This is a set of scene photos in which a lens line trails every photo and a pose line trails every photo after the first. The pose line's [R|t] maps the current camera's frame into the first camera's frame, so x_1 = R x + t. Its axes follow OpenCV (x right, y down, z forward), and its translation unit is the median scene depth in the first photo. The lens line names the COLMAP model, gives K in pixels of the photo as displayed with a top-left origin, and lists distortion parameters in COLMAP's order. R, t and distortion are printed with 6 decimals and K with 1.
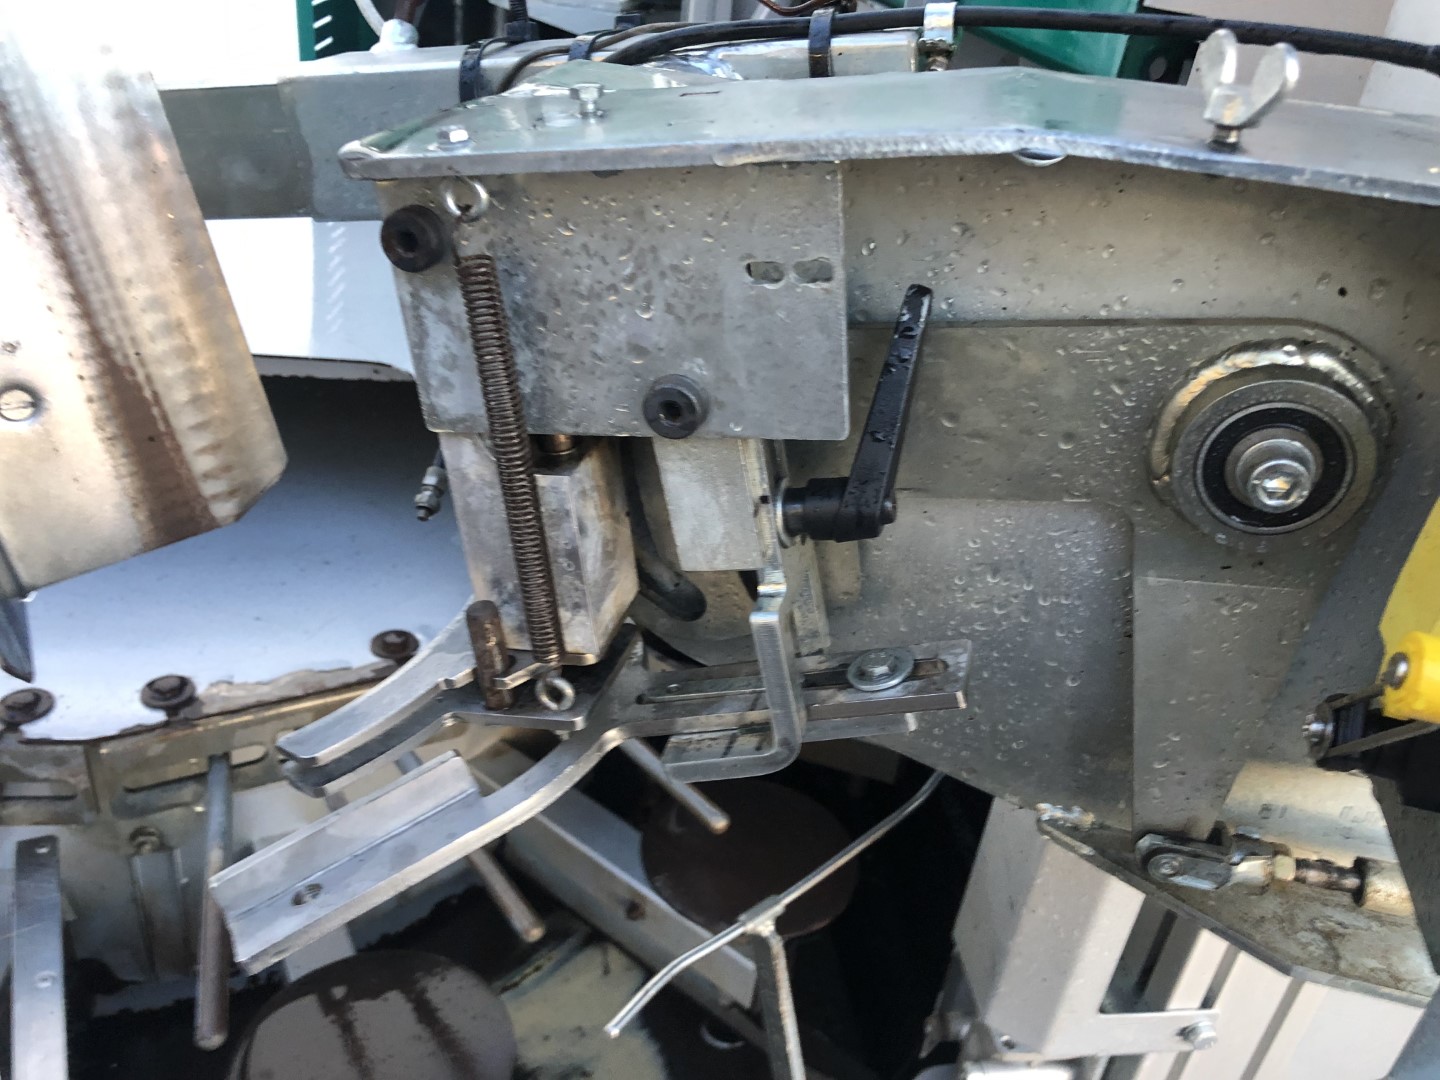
lens RADIAL K [[1172.4, 0, 660.7], [0, 1172.4, 542.9], [0, 0, 1]] dist [0.046972, -0.006069]
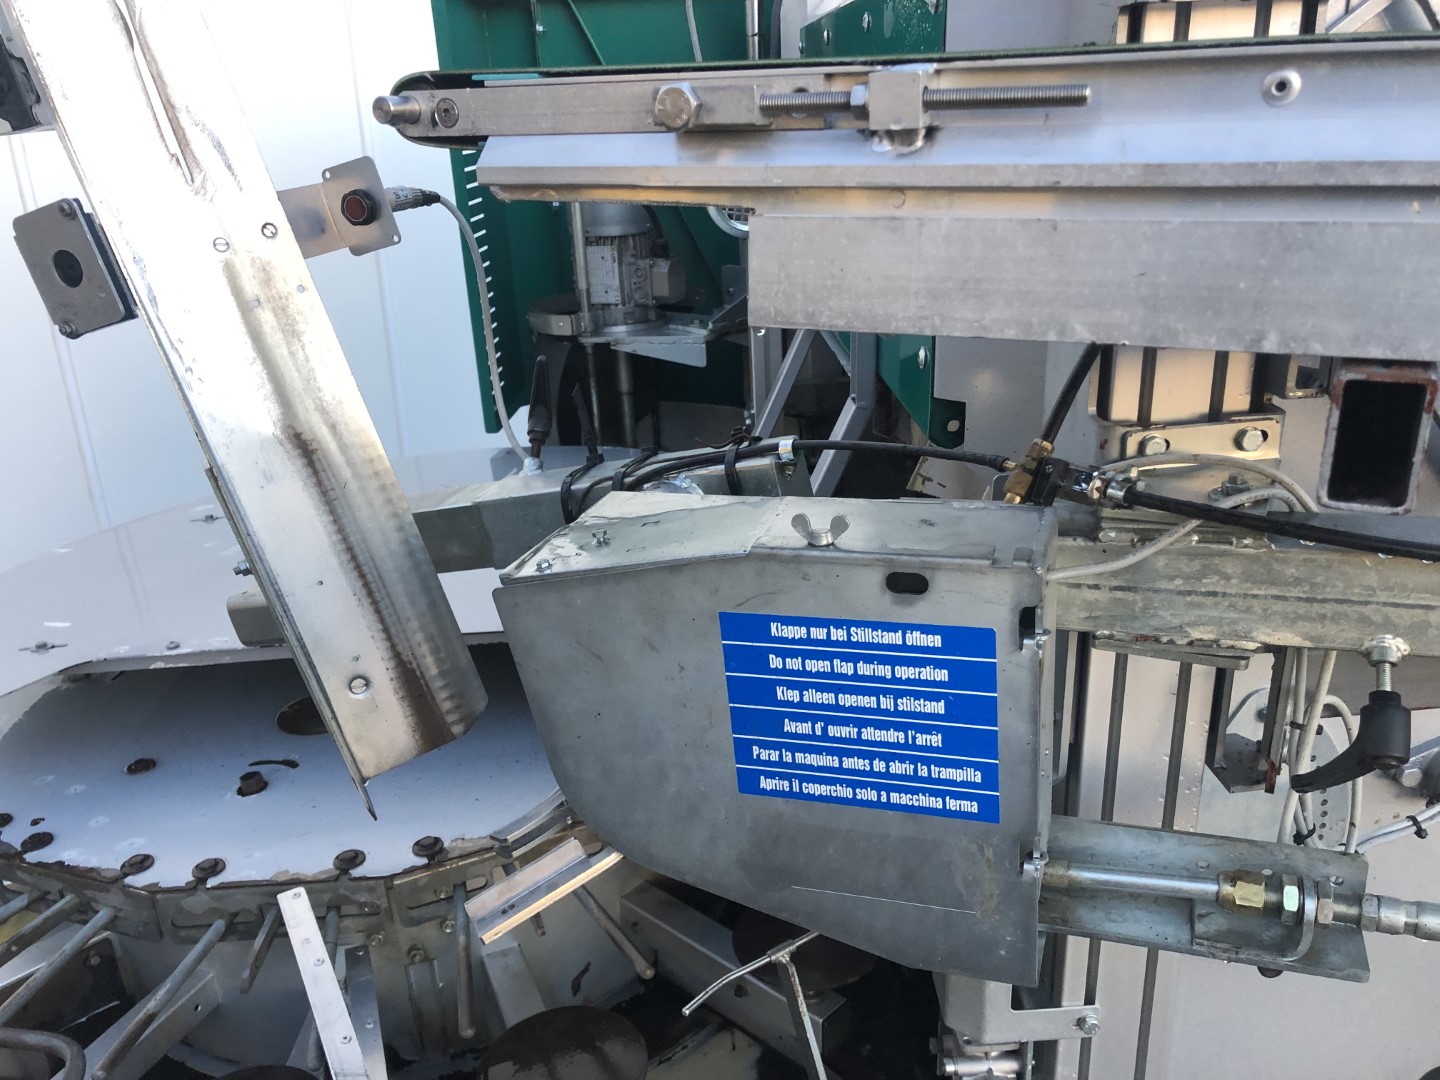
lens RADIAL K [[1172.4, 0, 660.7], [0, 1172.4, 542.9], [0, 0, 1]] dist [0.046972, -0.006069]
pose [[0.981659, -0.115518, -0.151659, 0.221351], [0.088052, 0.980309, -0.176751, 0.033280], [0.169090, 0.160156, 0.972501, -0.675191]]
